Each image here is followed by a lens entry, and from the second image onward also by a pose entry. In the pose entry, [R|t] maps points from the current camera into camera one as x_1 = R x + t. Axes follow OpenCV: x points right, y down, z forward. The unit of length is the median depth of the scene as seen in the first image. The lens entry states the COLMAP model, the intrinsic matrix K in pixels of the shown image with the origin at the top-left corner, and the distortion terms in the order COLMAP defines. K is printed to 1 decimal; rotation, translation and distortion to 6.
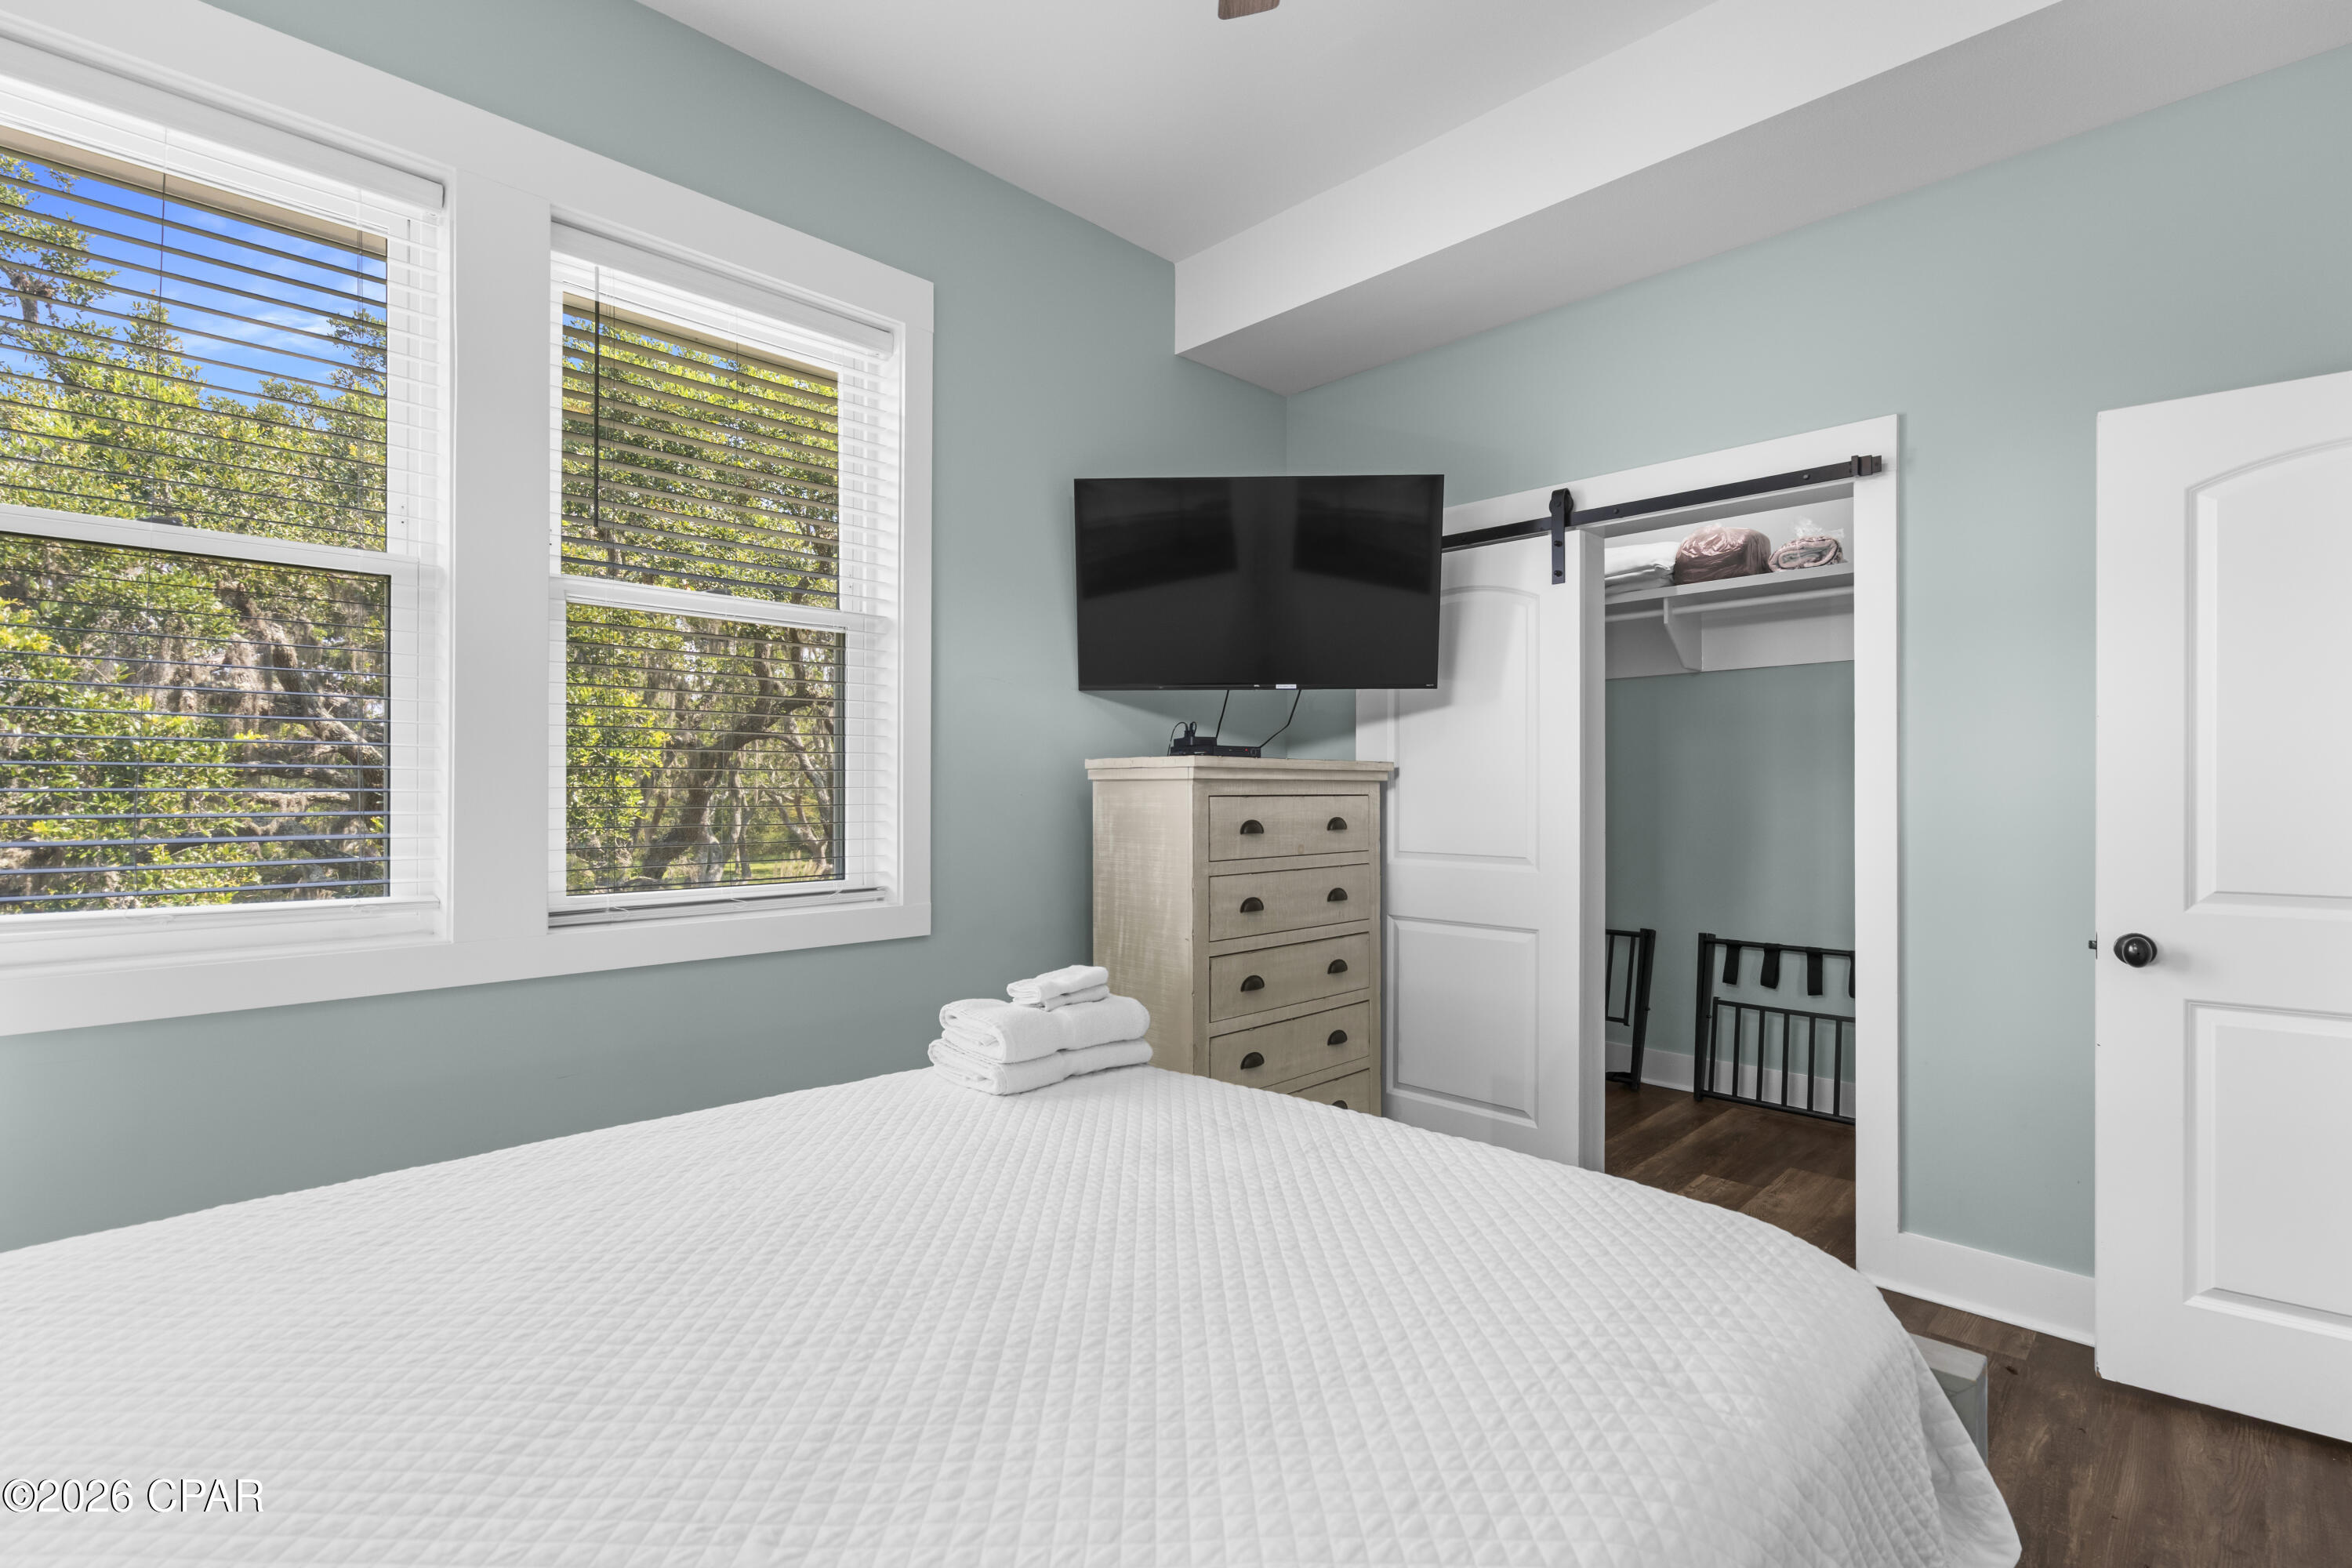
lens RADIAL K [[1070.3, 0, 1176.0], [0, 1070.3, 784.0], [0, 0, 1]] dist [-0.000323, -0.000283]
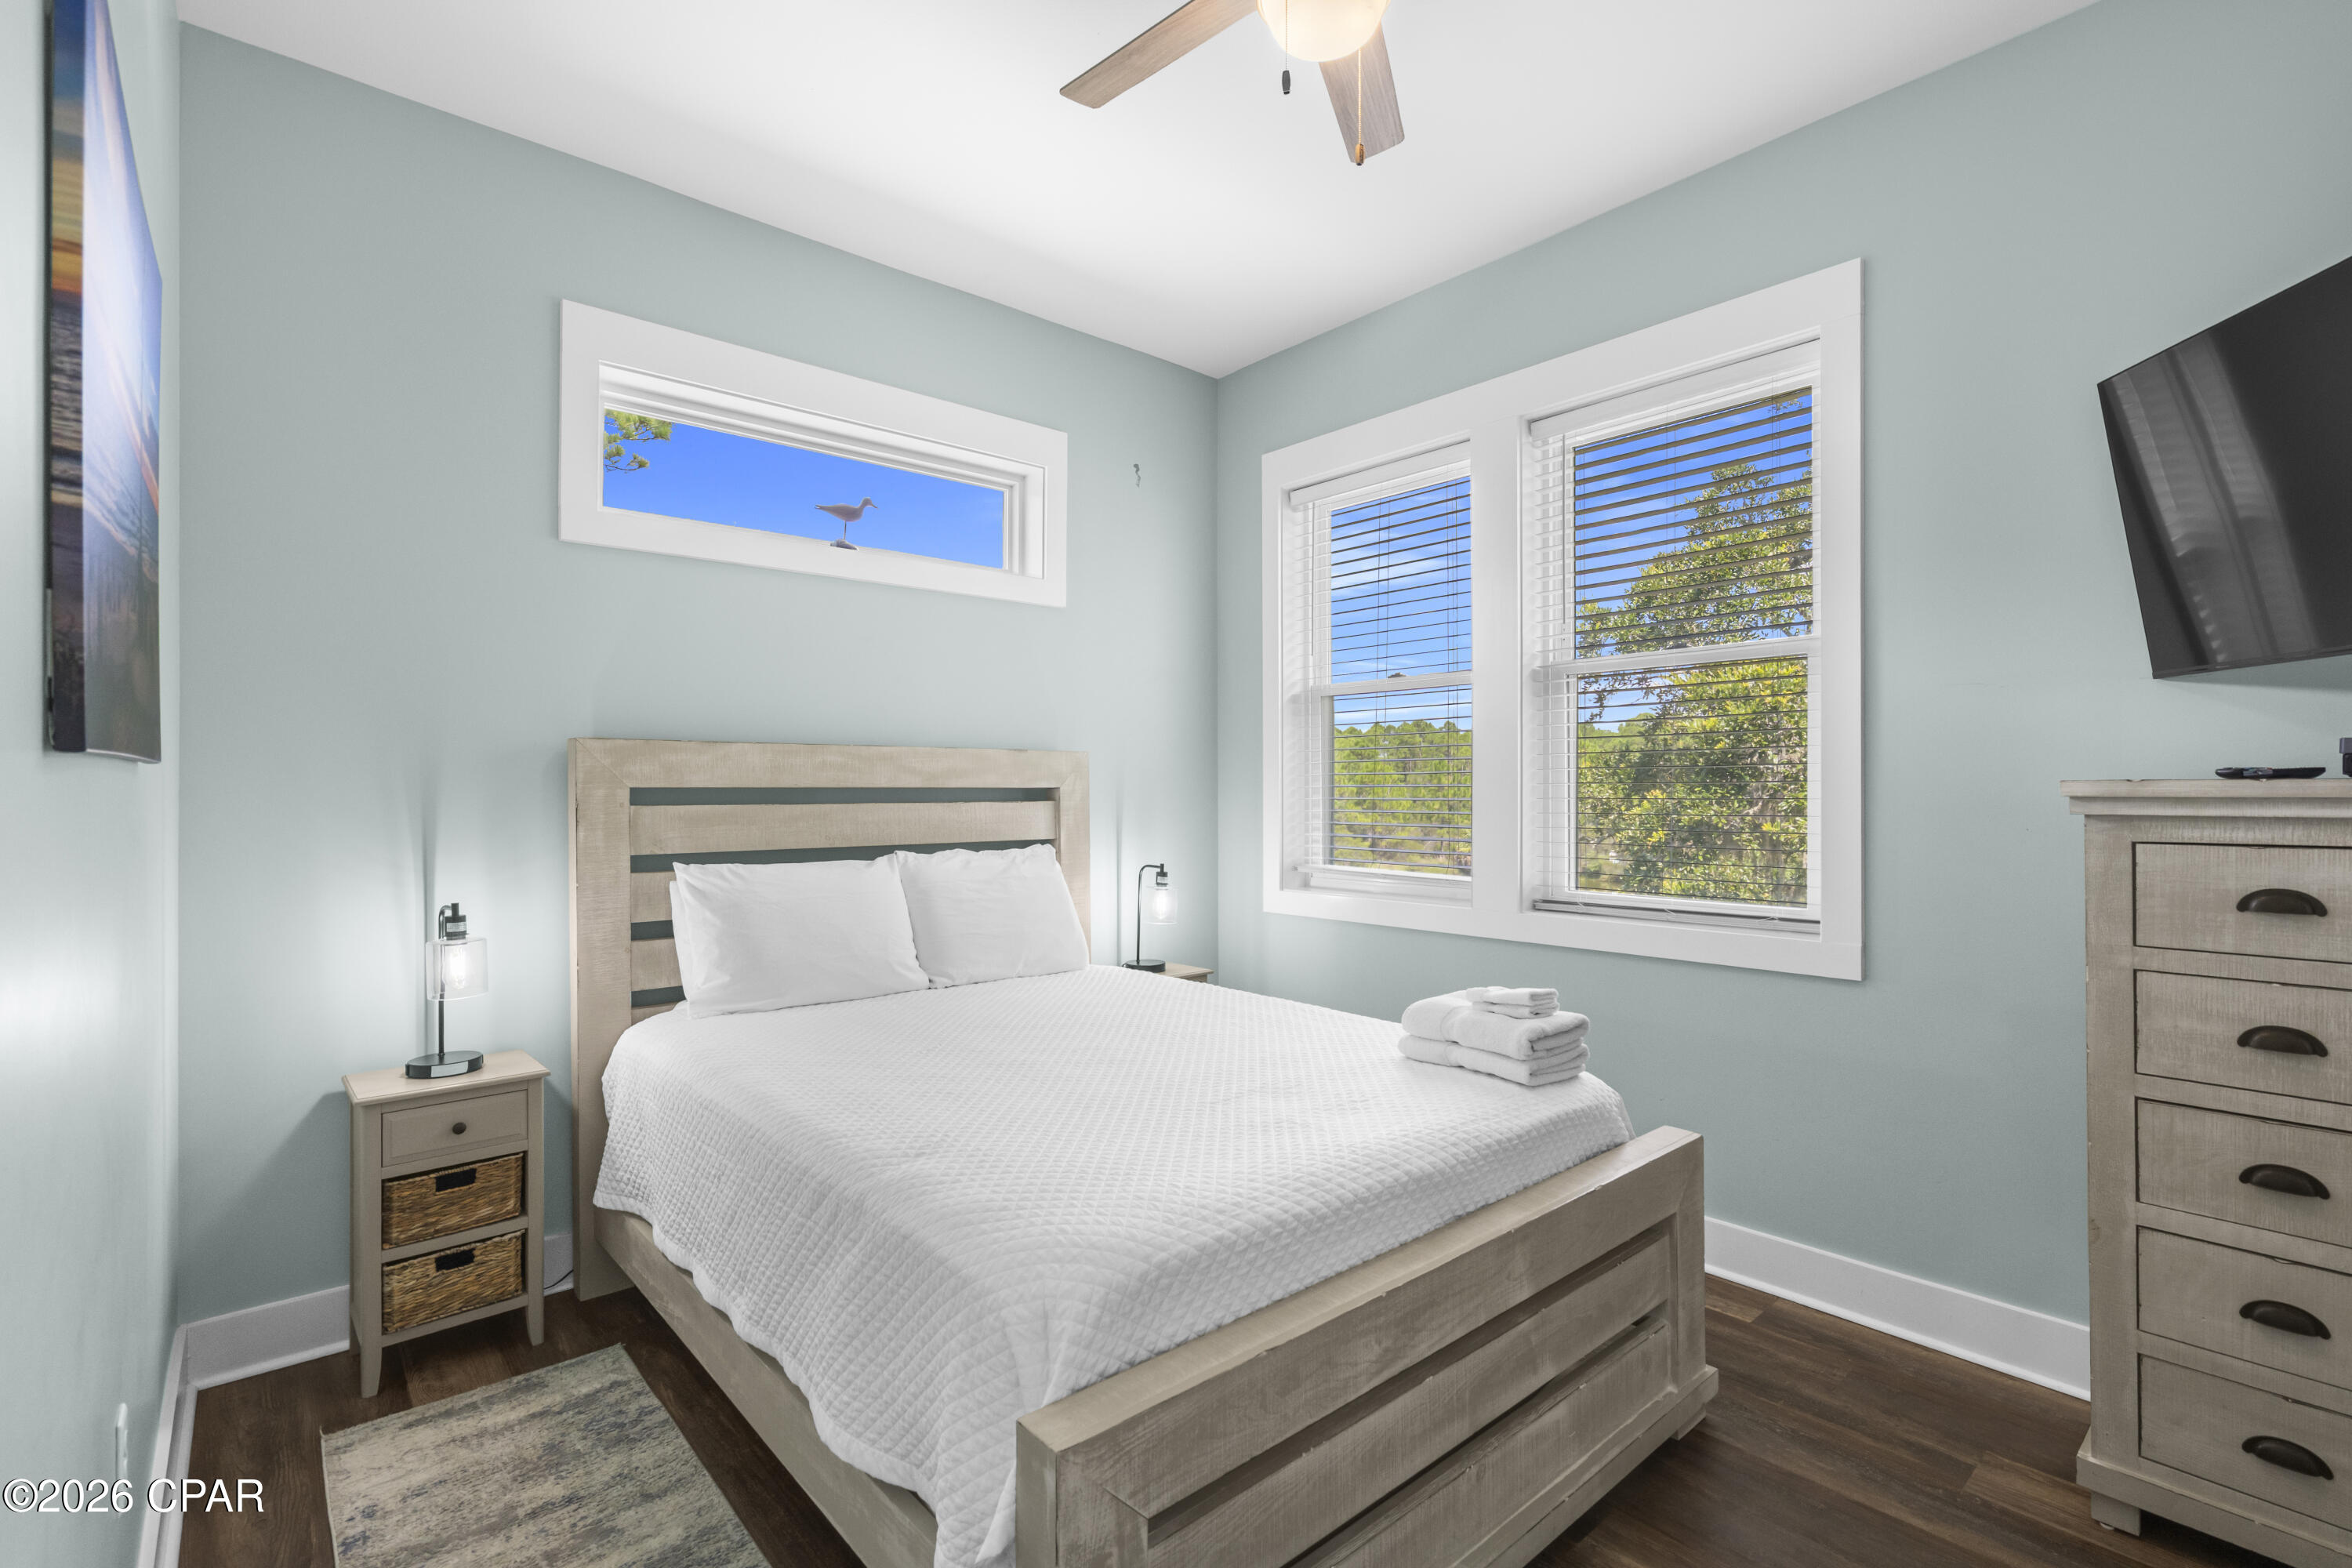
lens RADIAL K [[1070.3, 0, 1176.0], [0, 1070.3, 784.0], [0, 0, 1]] dist [-0.000323, -0.000283]
pose [[-0.065352, -0.007029, -0.997838, 0.684960], [0.007064, 0.999947, -0.007506, -0.021969], [0.997837, -0.007539, -0.065299, 0.467389]]
